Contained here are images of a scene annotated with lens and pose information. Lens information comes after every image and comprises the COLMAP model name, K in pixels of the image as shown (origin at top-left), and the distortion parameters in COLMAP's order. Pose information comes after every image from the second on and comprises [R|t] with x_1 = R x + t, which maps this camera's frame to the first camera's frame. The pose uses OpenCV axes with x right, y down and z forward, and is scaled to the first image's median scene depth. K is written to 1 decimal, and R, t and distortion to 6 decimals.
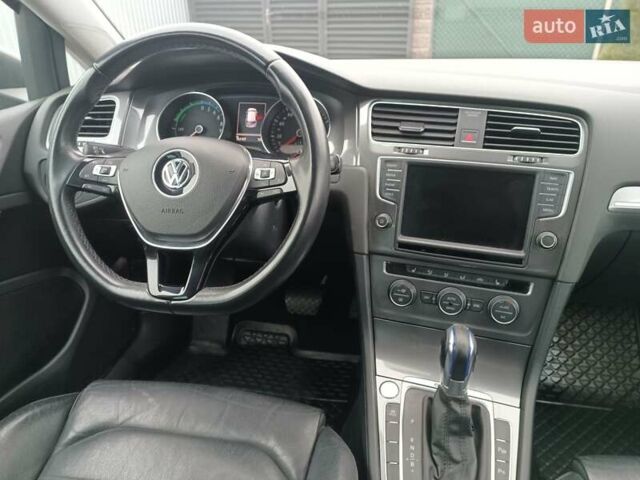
lens RADIAL K [[468.4, 0, 316.2], [0, 468.4, 239.7], [0, 0, 1]] dist [0.017716, -0.011050]
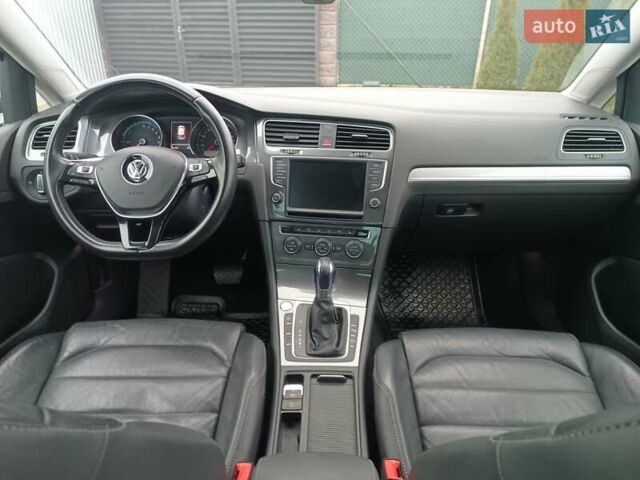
lens RADIAL K [[468.4, 0, 319.6], [0, 468.4, 236.8], [0, 0, 1]] dist [0.017716, -0.011050]
pose [[0.984715, -0.060263, 0.163414, 0.026401], [0.064933, 0.997616, -0.023382, 0.137329], [-0.161615, 0.033635, 0.986280, -0.546379]]
